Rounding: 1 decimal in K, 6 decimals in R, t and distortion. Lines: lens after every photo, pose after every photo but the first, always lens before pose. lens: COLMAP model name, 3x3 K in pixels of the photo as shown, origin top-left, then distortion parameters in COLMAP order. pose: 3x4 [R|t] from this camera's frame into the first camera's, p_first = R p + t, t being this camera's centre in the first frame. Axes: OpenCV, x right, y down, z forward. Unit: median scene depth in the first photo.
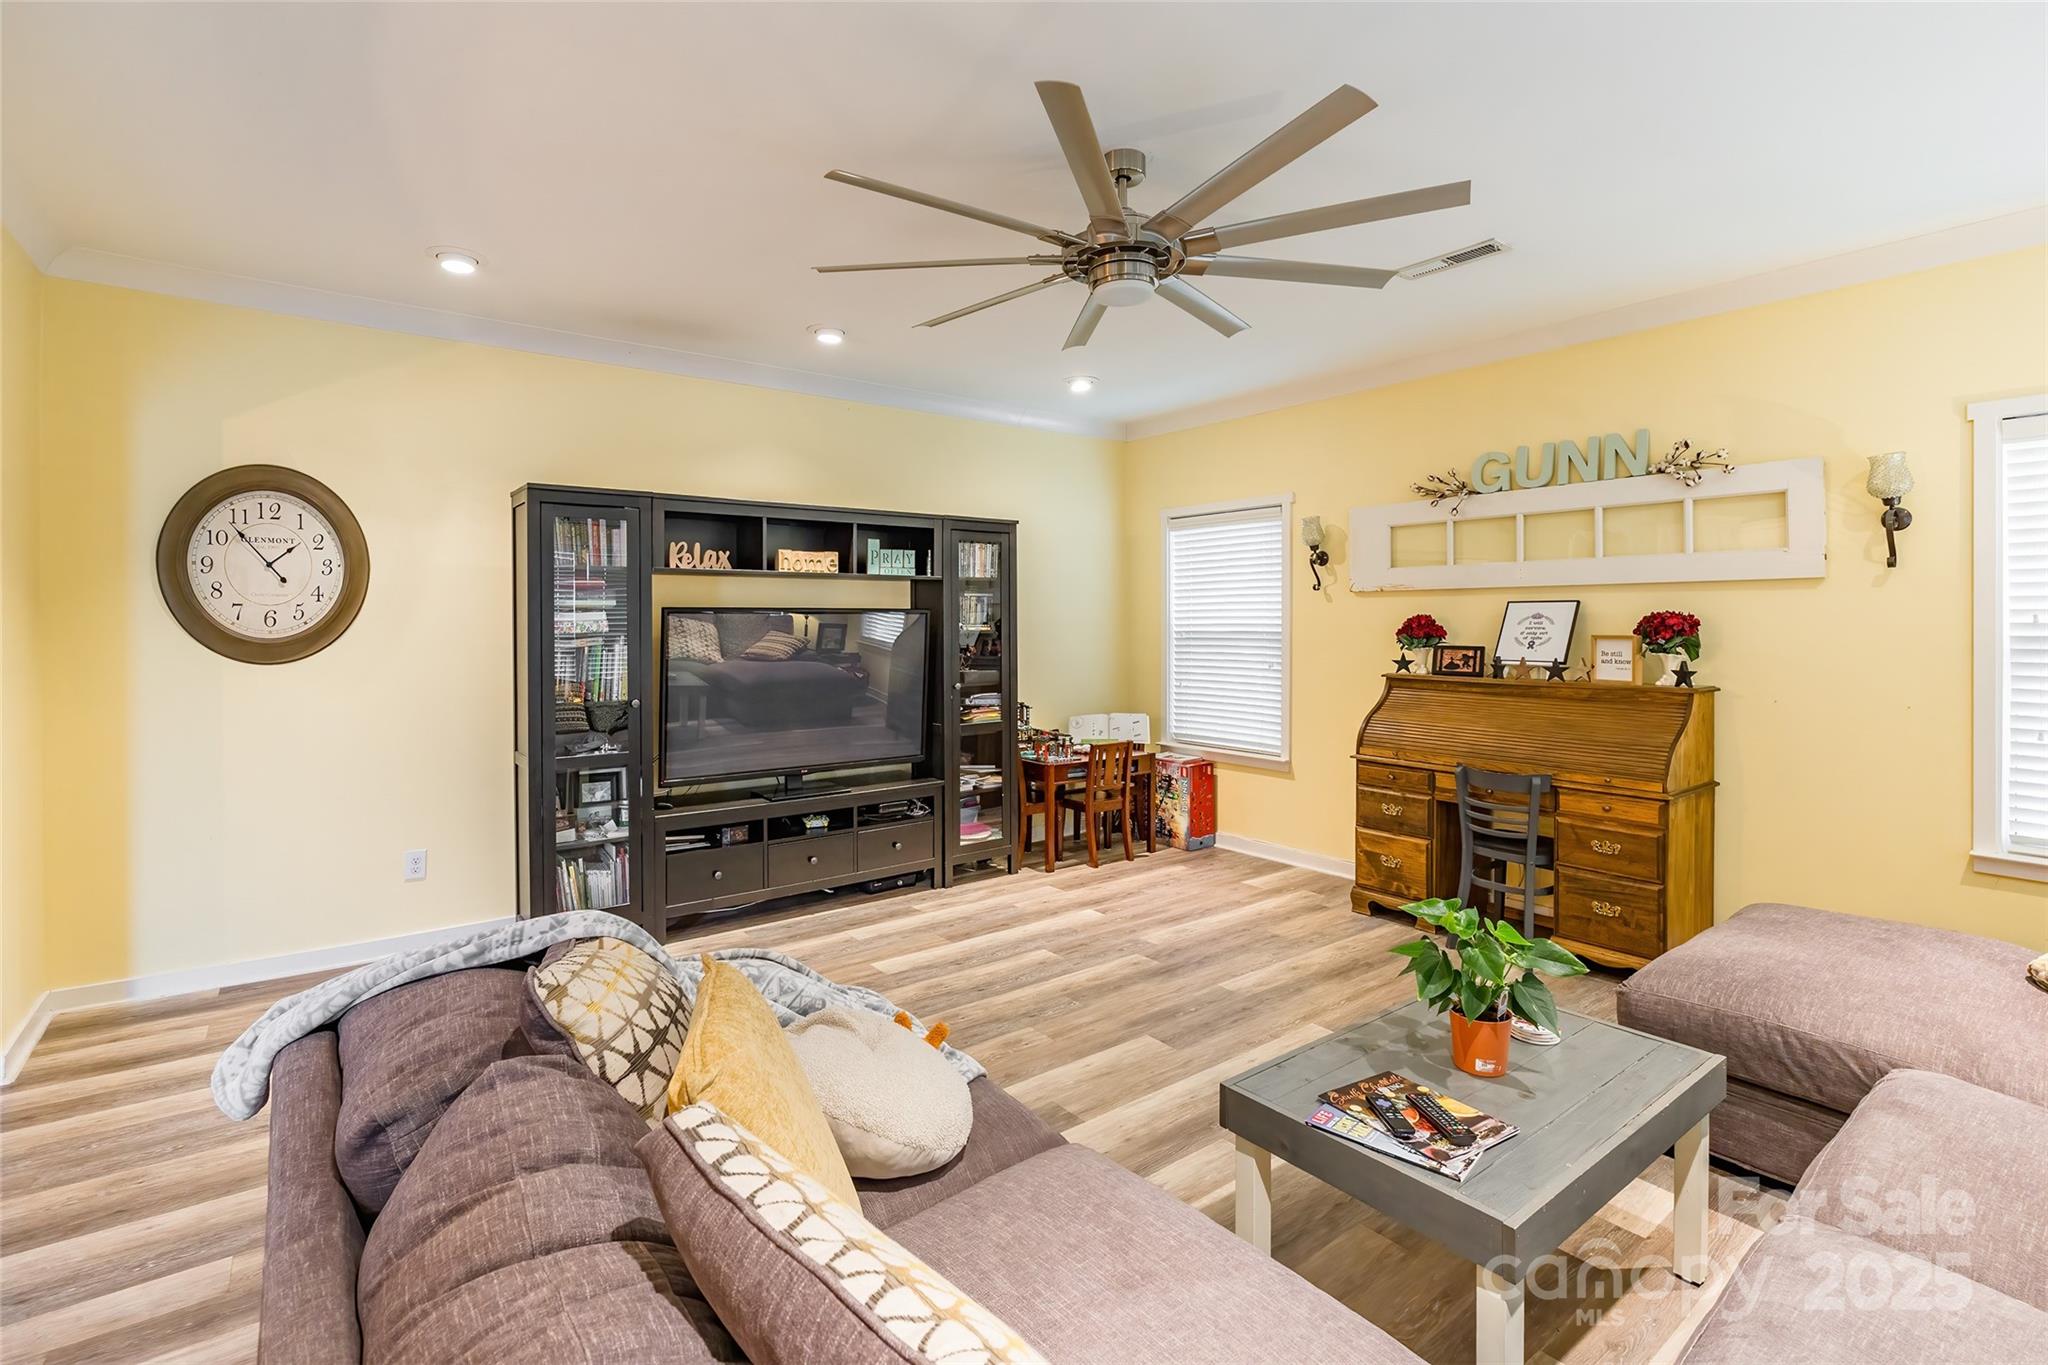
lens RADIAL K [[958.6, 0, 1020.8], [0, 958.6, 622.5], [0, 0, 1]] dist [0.000455, 0.000150]
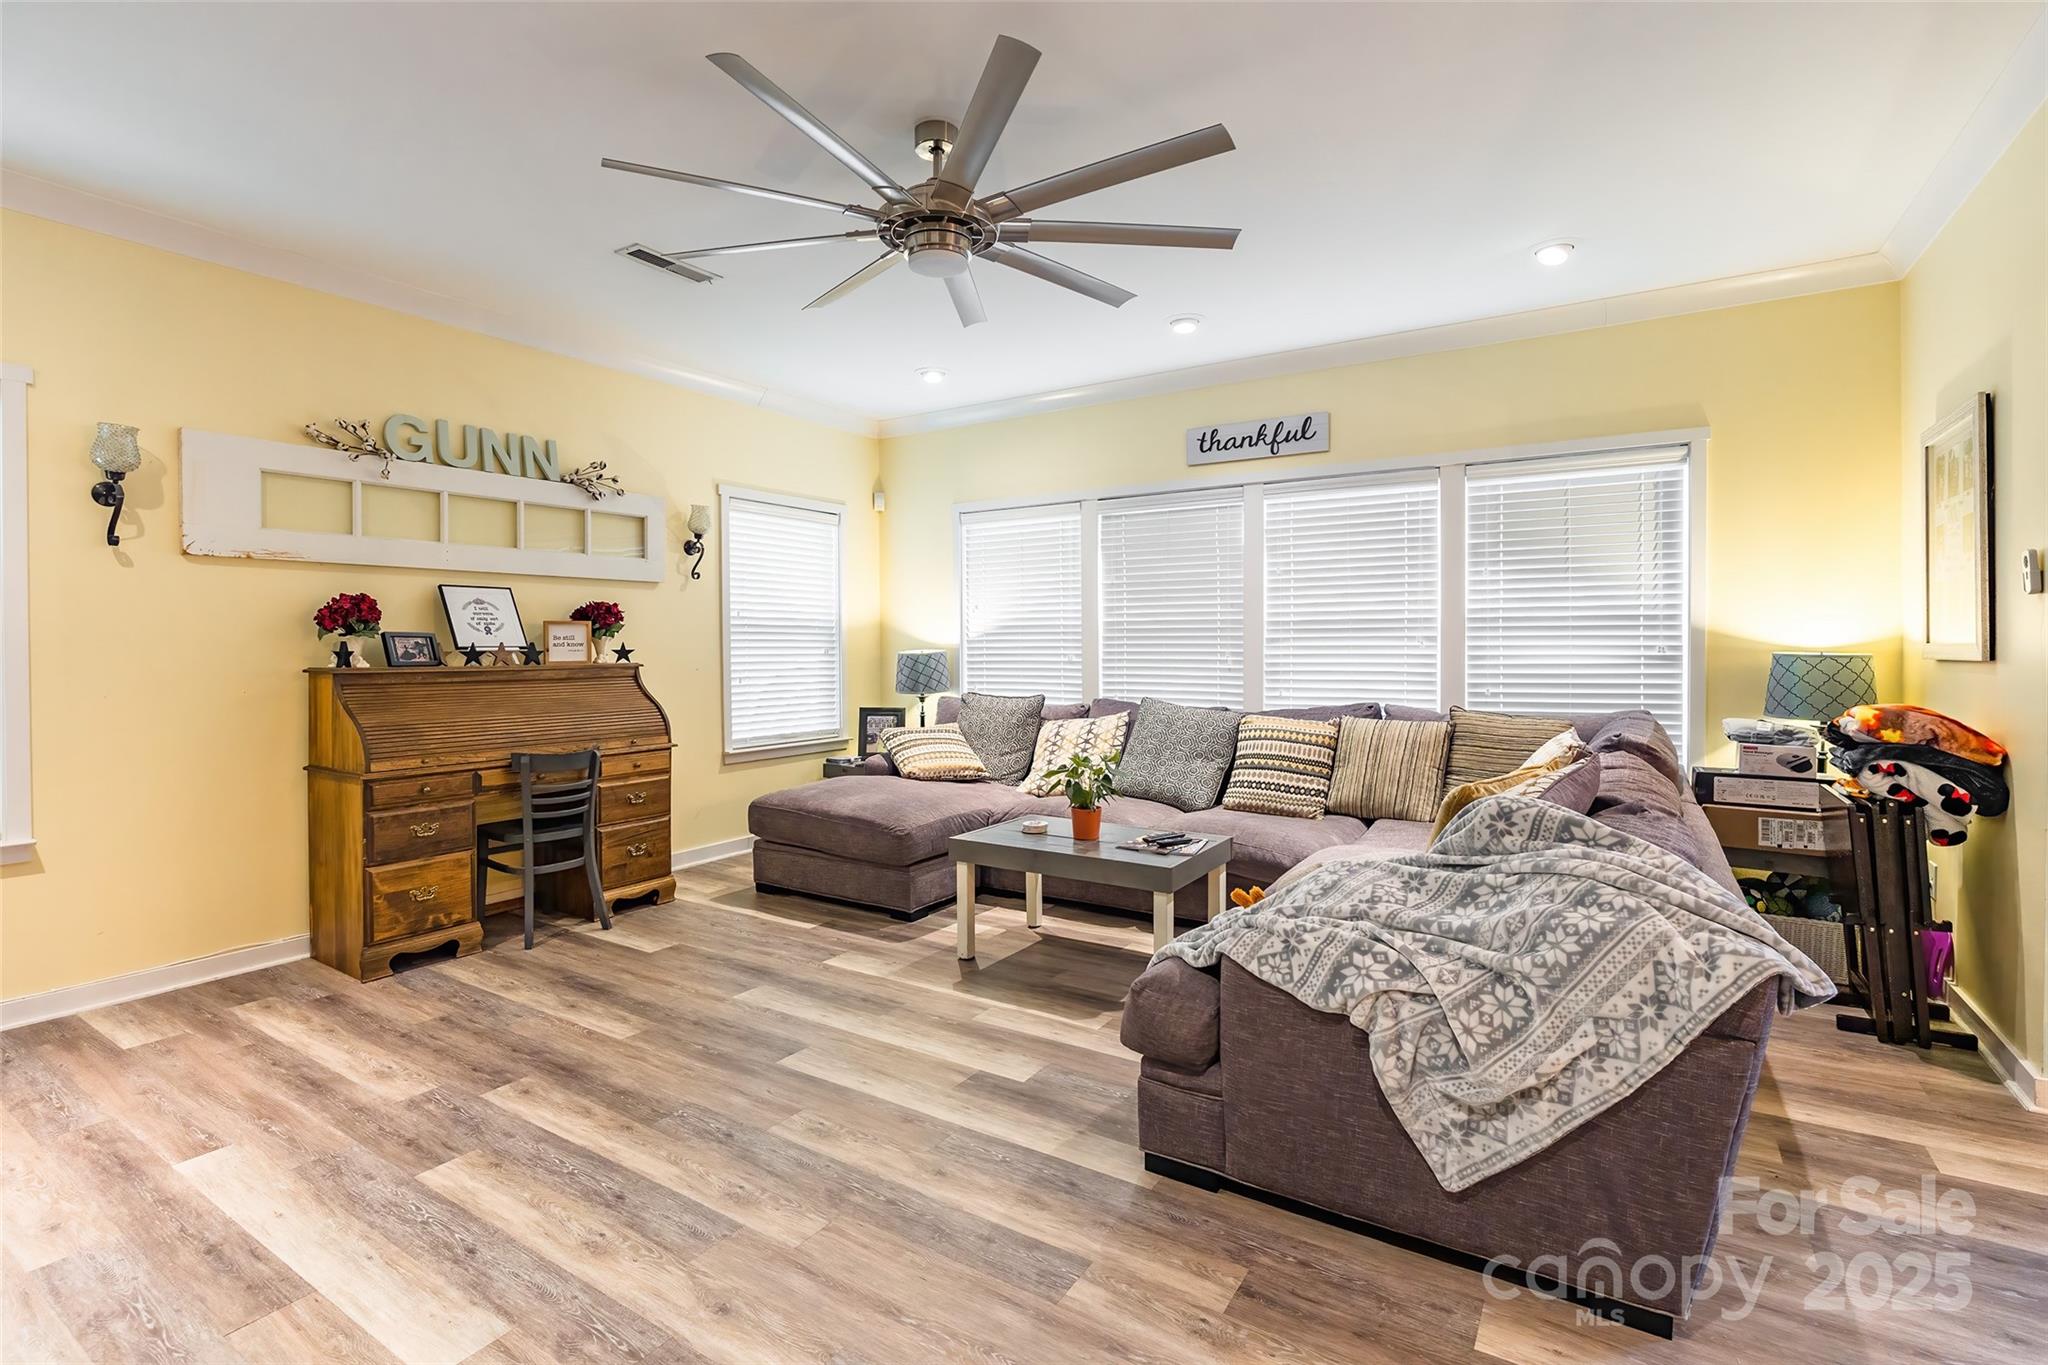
lens RADIAL K [[947.4, 0, 1021.7], [0, 947.4, 649.1], [0, 0, 1]] dist [0.000737, 0.000172]
pose [[-0.339311, -0.003165, 0.940669, -0.605569], [0.008269, 0.999946, 0.006347, 0.043839], [-0.940638, 0.009932, -0.339267, 0.874563]]
